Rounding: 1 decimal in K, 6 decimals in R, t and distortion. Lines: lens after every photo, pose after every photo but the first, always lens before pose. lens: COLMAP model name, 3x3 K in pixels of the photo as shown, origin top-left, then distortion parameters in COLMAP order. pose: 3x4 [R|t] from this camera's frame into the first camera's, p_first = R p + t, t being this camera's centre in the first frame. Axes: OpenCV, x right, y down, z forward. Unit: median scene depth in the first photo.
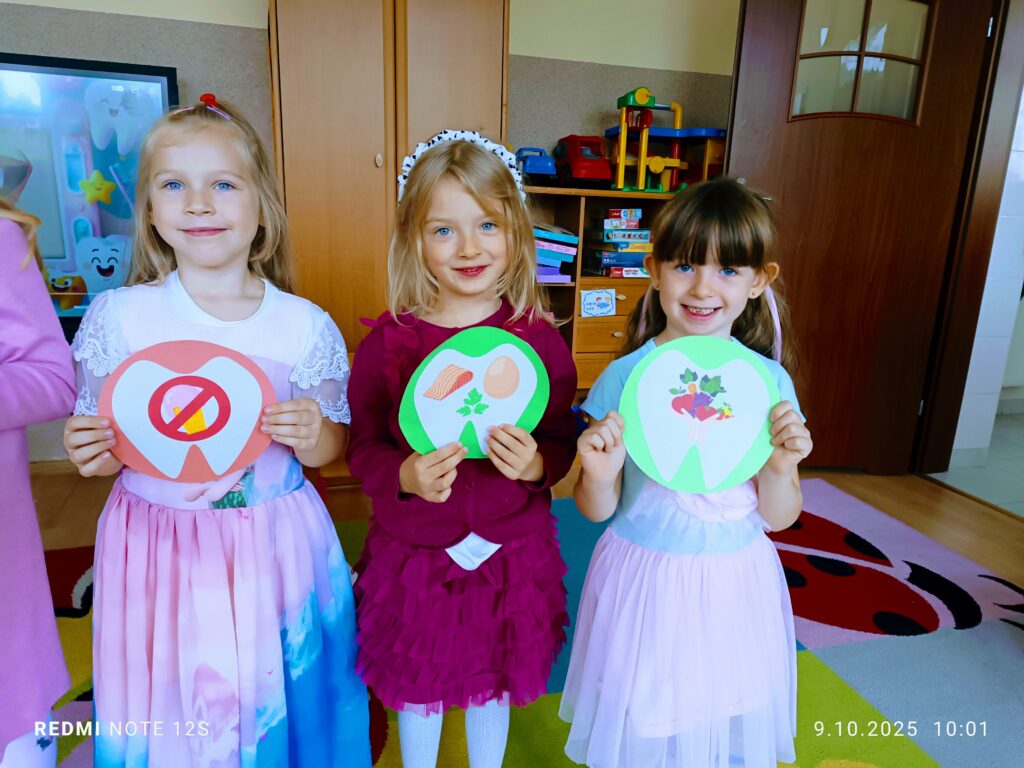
lens RADIAL K [[726.9, 0, 512.0], [0, 726.9, 384.0], [0, 0, 1]] dist [0.033675, -0.028666]
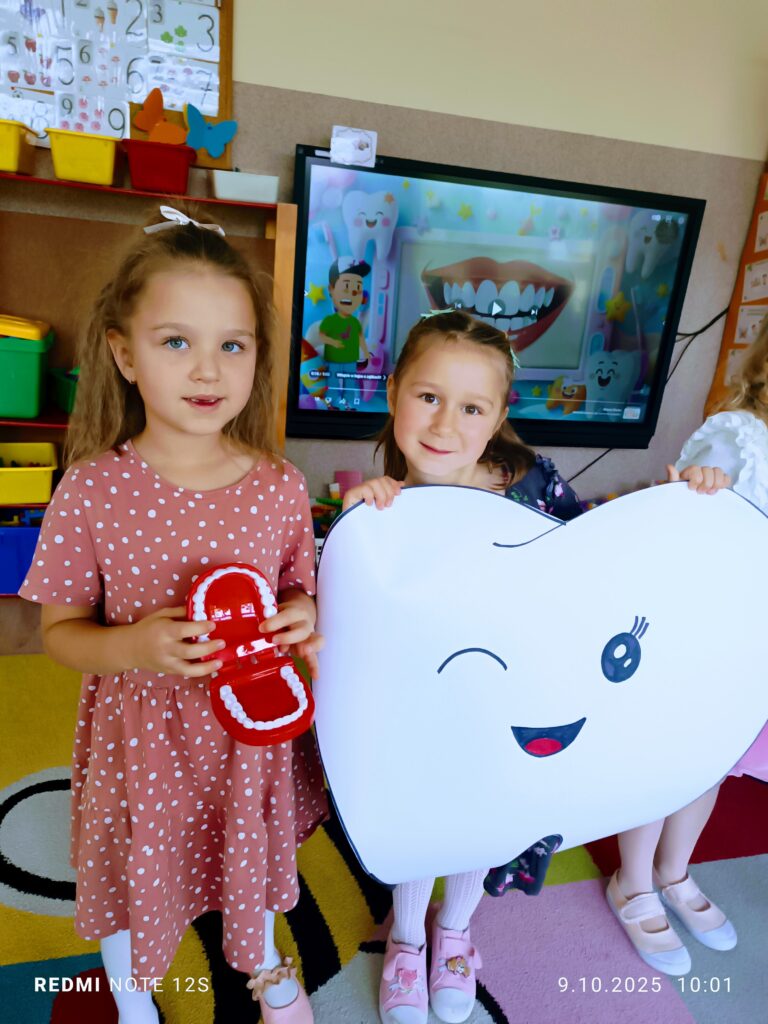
lens RADIAL K [[726.9, 0, 384.0], [0, 726.9, 512.0], [0, 0, 1]] dist [0.033675, -0.028666]
pose [[0.997481, 0.068618, -0.017954, -0.782787], [-0.066251, 0.991760, 0.109652, -0.050835], [0.025330, -0.108186, 0.993808, -0.131980]]
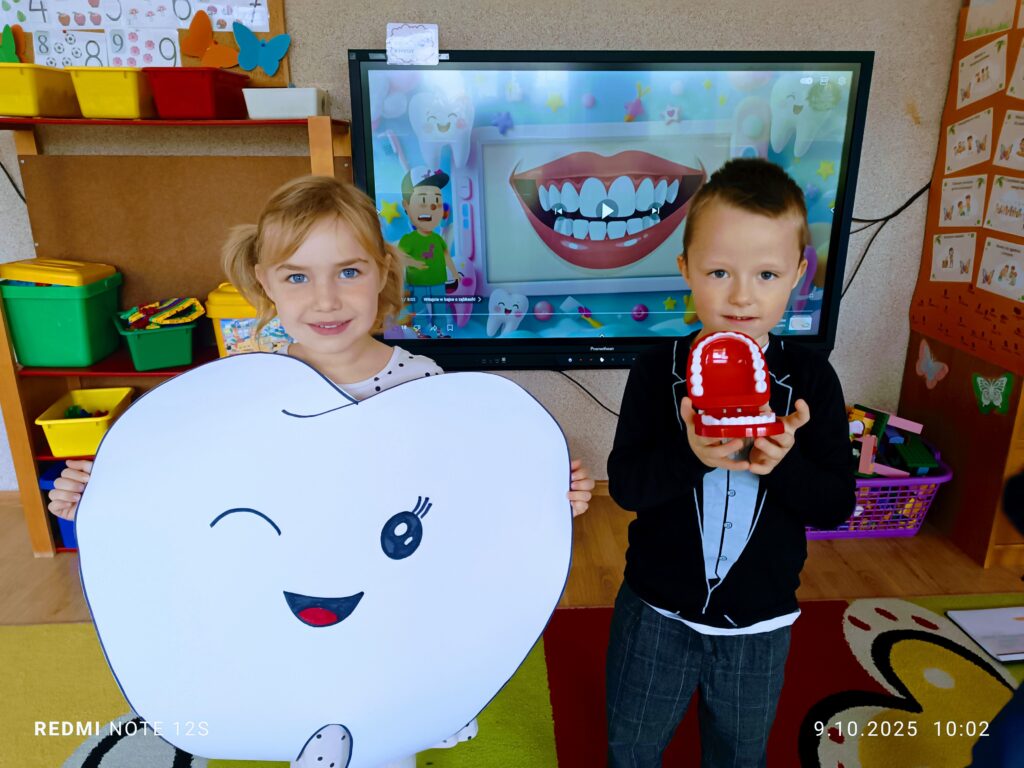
lens RADIAL K [[726.9, 0, 512.0], [0, 726.9, 384.0], [0, 0, 1]] dist [0.033675, -0.028666]
pose [[0.969595, 0.038093, -0.241733, -0.572239], [-0.019332, 0.996646, 0.079515, -0.090871], [0.243951, -0.072424, 0.967079, 0.032520]]
